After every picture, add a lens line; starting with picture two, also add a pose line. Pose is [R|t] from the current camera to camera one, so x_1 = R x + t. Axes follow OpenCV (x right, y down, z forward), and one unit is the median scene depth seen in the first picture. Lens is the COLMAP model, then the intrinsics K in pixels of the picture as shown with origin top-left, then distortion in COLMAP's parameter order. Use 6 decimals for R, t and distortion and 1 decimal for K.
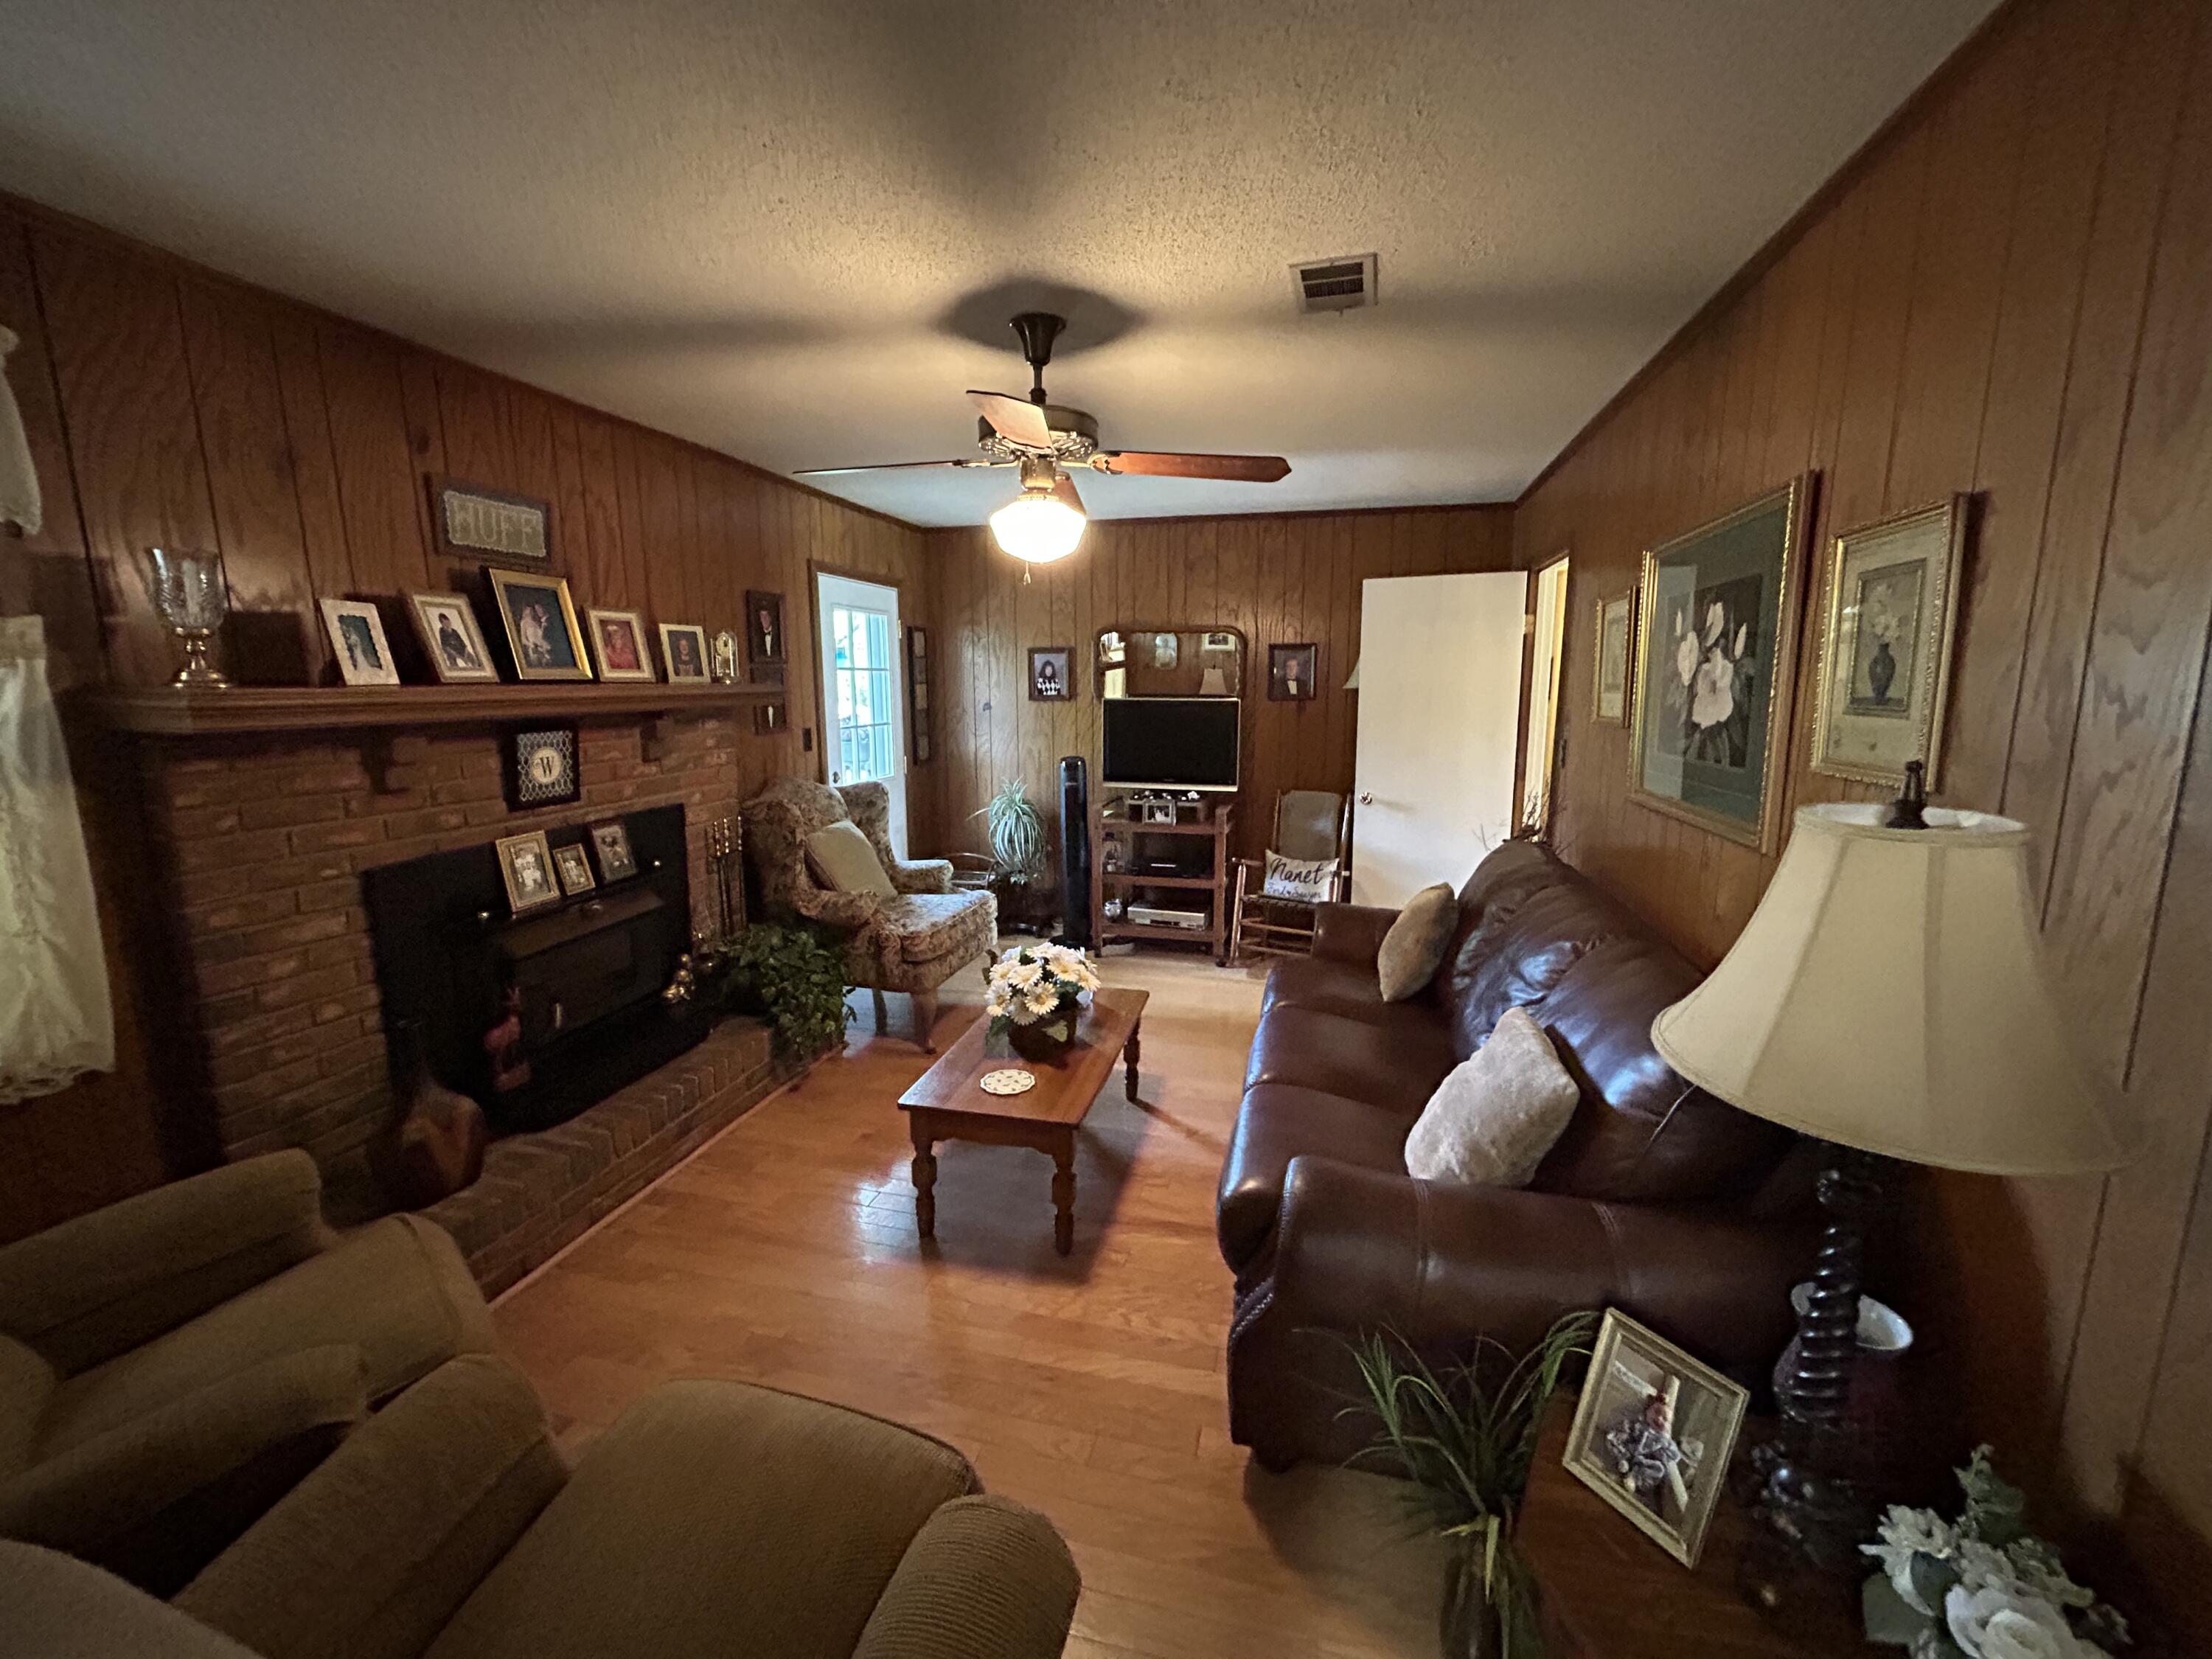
lens RADIAL K [[887.9, 0, 1107.2], [0, 887.9, 824.4], [0, 0, 1]] dist [0.000297, 0.000088]
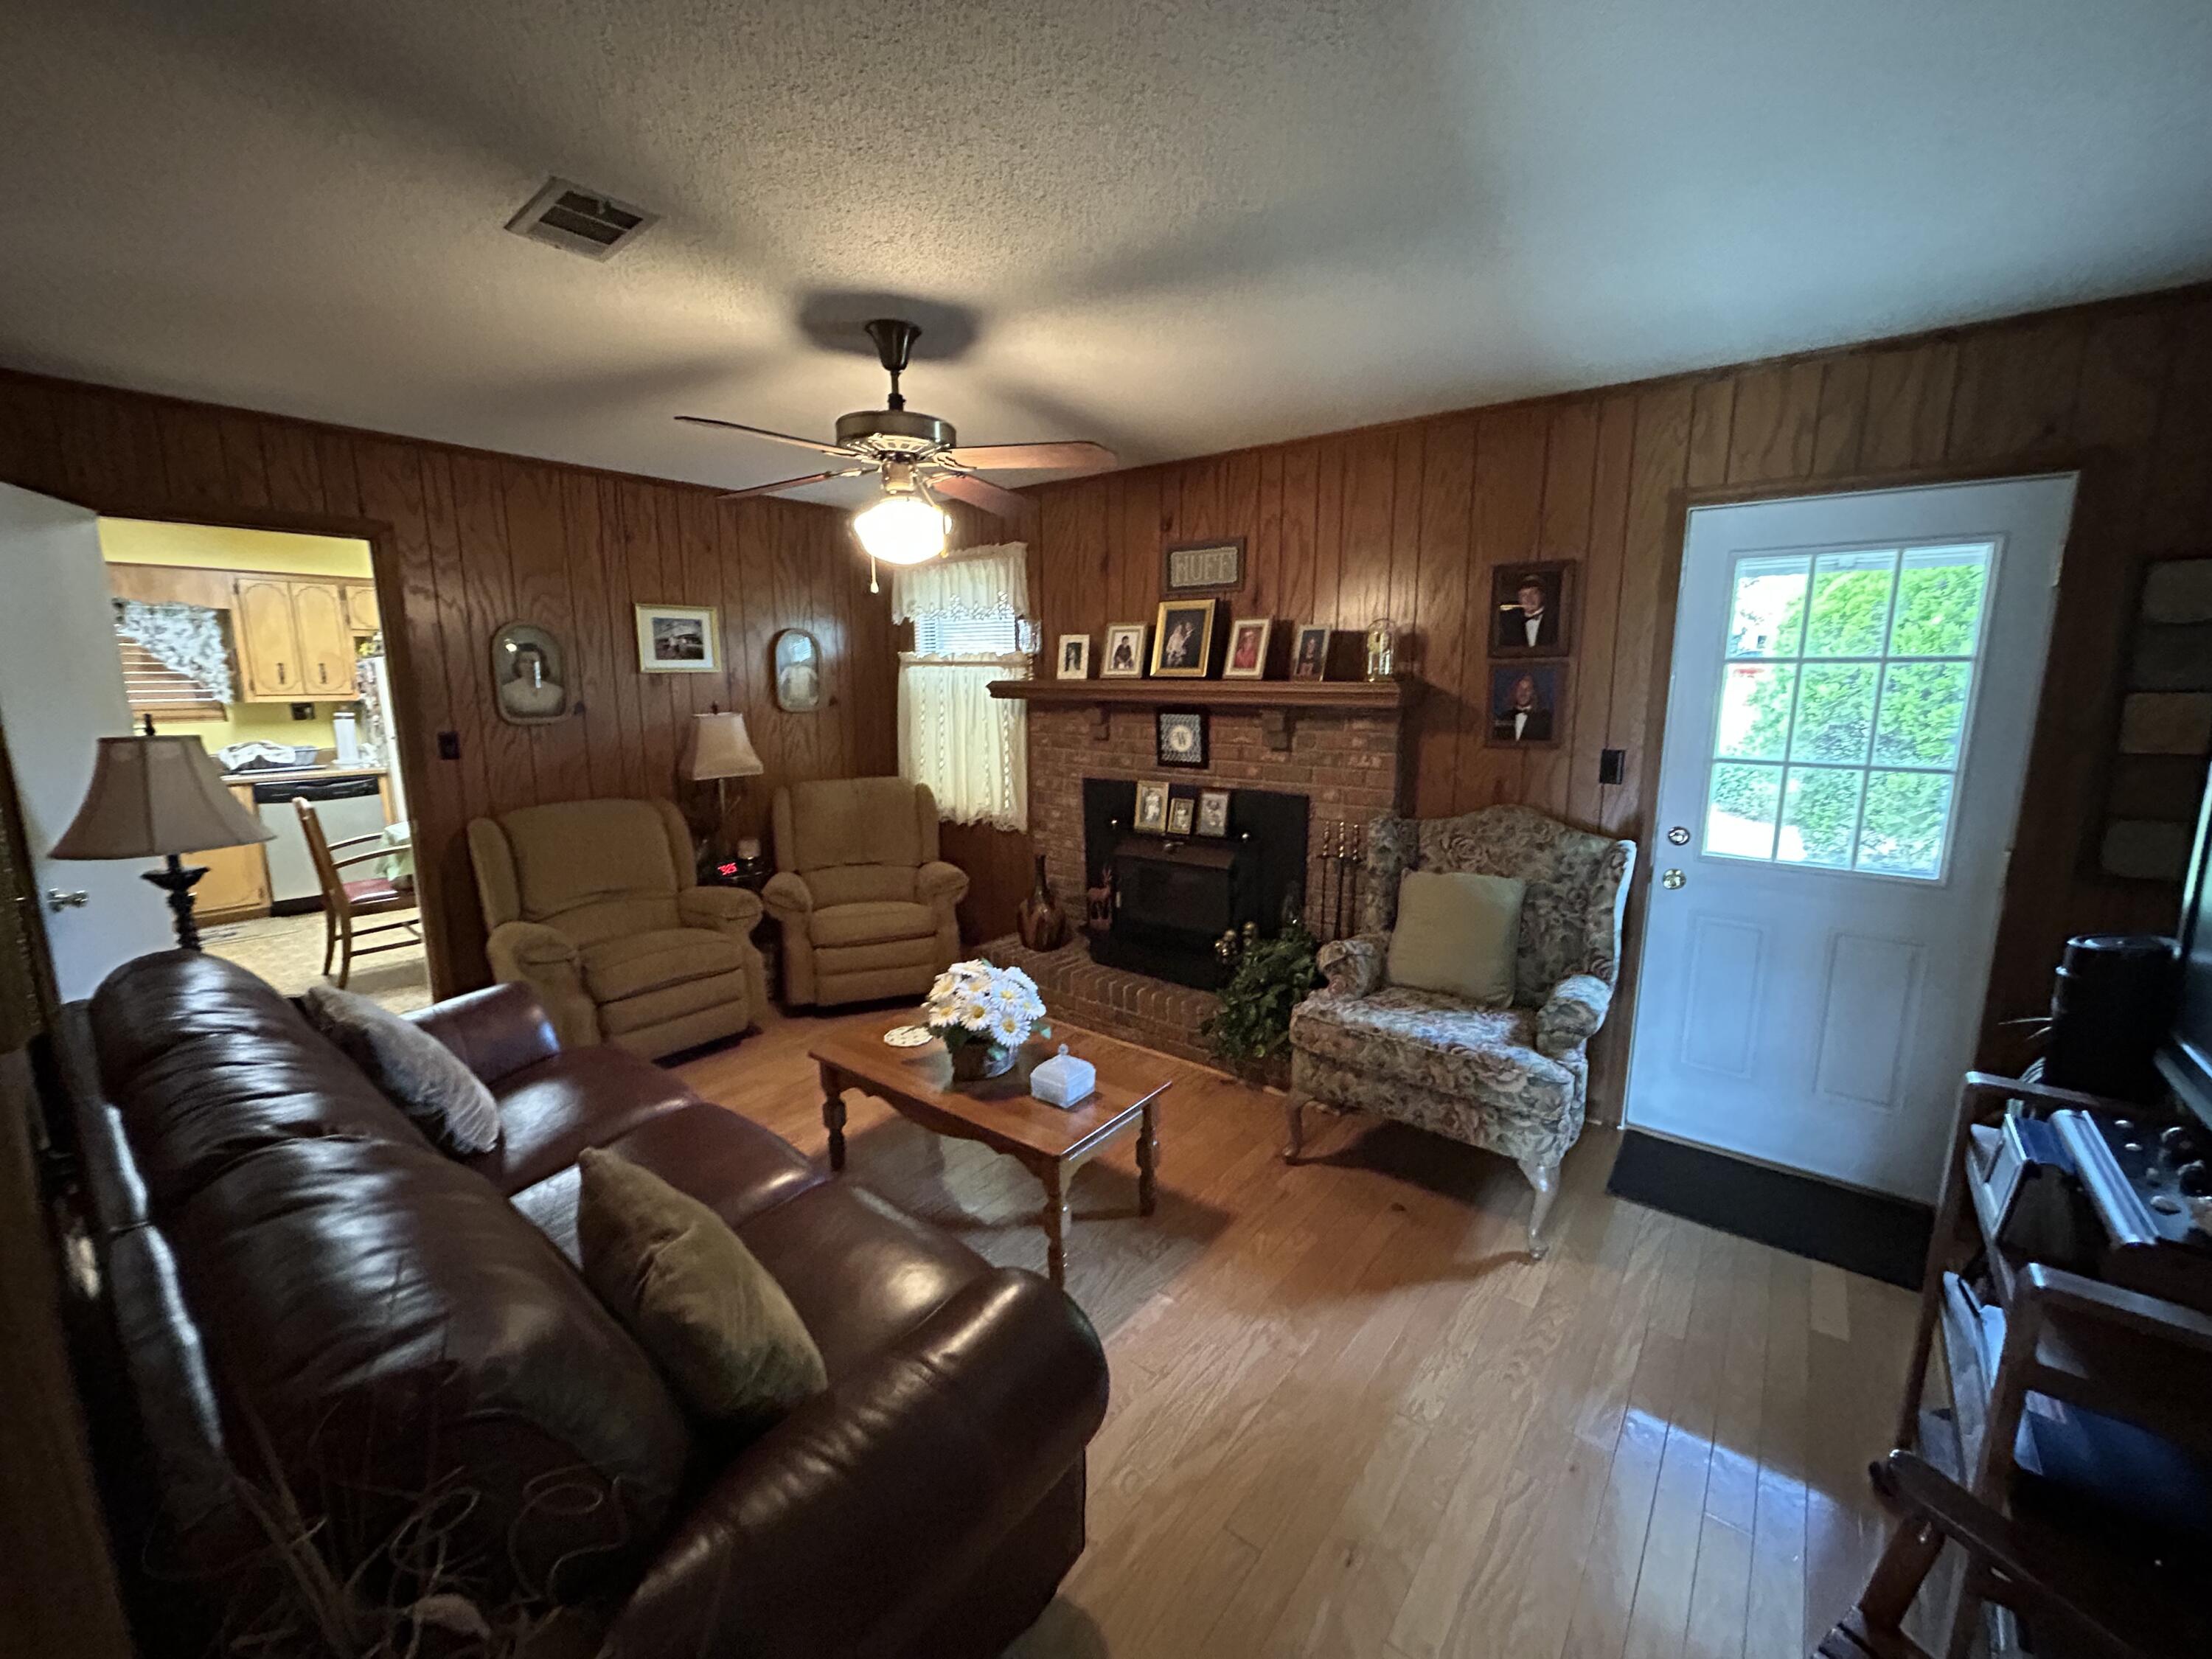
lens RADIAL K [[887.9, 0, 1109.8], [0, 887.9, 826.8], [0, 0, 1]] dist [0.000297, 0.000088]
pose [[-0.403070, 0.164899, -0.900190, 0.679959], [-0.144088, 0.959930, 0.240359, -0.248217], [0.903755, 0.226588, -0.363159, 1.415462]]
